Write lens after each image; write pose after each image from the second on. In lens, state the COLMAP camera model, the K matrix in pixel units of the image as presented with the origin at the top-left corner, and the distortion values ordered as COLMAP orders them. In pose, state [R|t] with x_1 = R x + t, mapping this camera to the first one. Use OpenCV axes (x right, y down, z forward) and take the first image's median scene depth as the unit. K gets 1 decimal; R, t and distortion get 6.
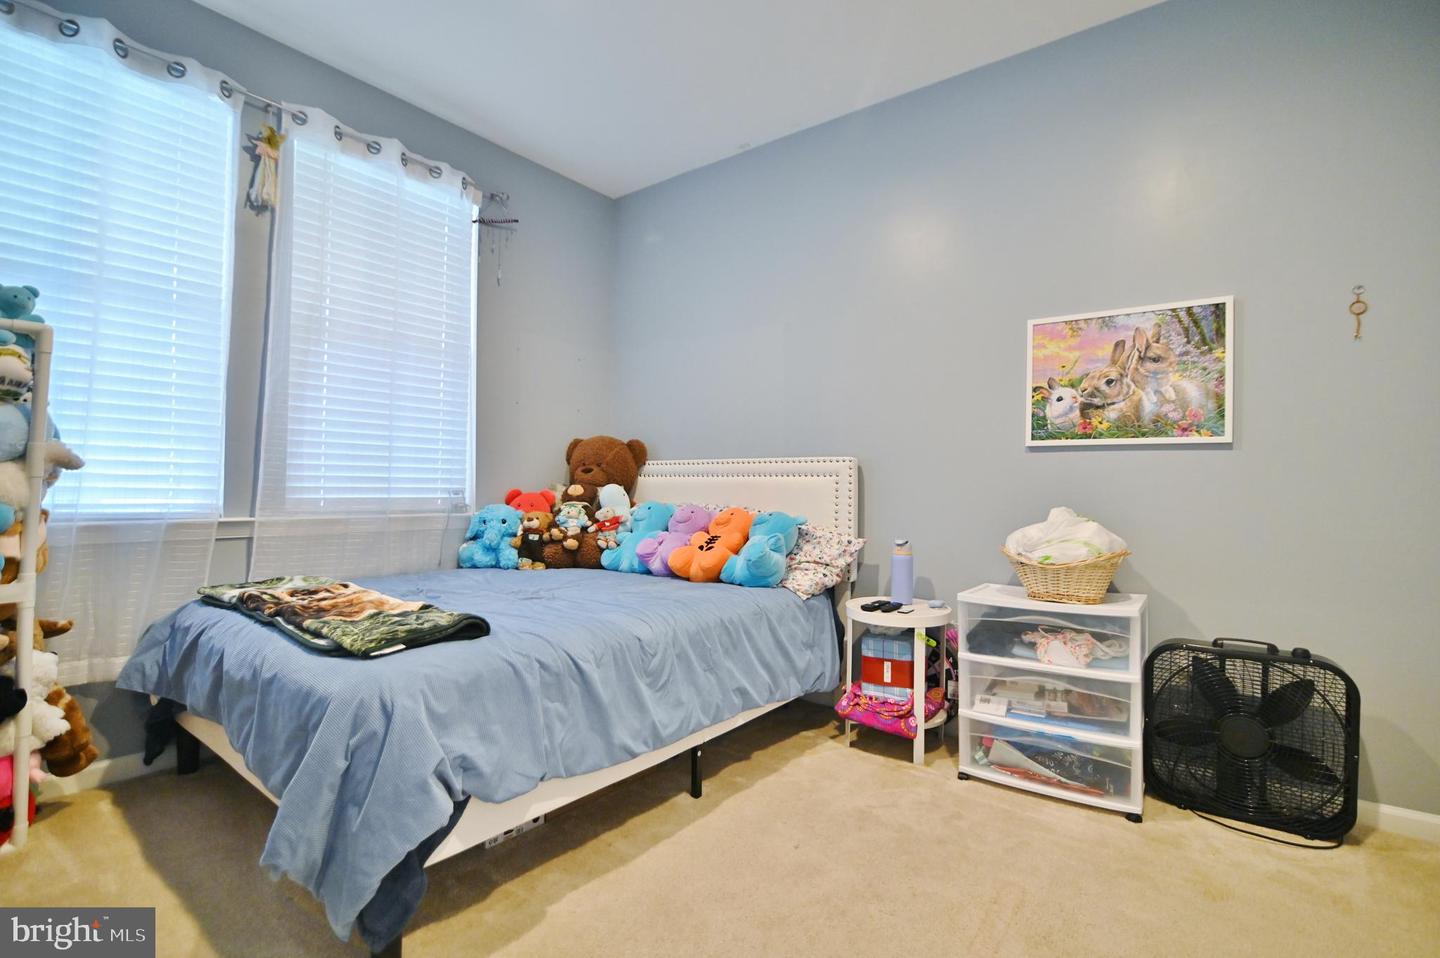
lens RADIAL K [[662.1, 0, 720.8], [0, 662.1, 476.0], [0, 0, 1]] dist [-0.013042, -0.000220]
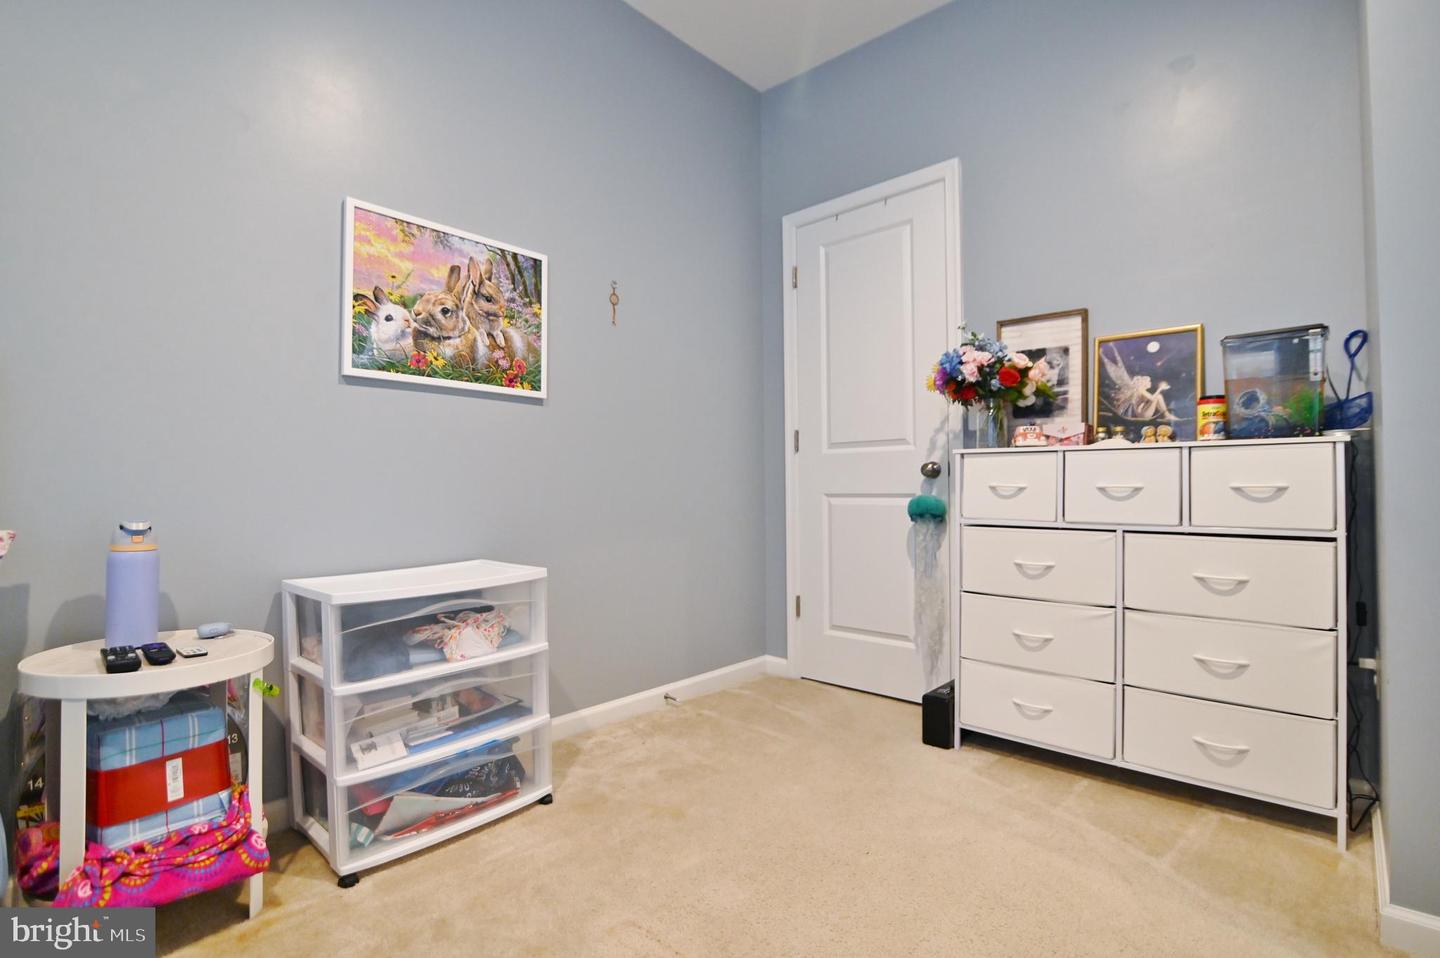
lens RADIAL K [[688.7, 0, 720.0], [0, 688.7, 479.0], [0, 0, 1]] dist [-0.016959, 0.000363]
pose [[0.087006, 0.000684, 0.996208, -0.251814], [-0.015965, 0.999872, 0.000707, 0.065300], [-0.996080, -0.015966, 0.087006, 0.595430]]
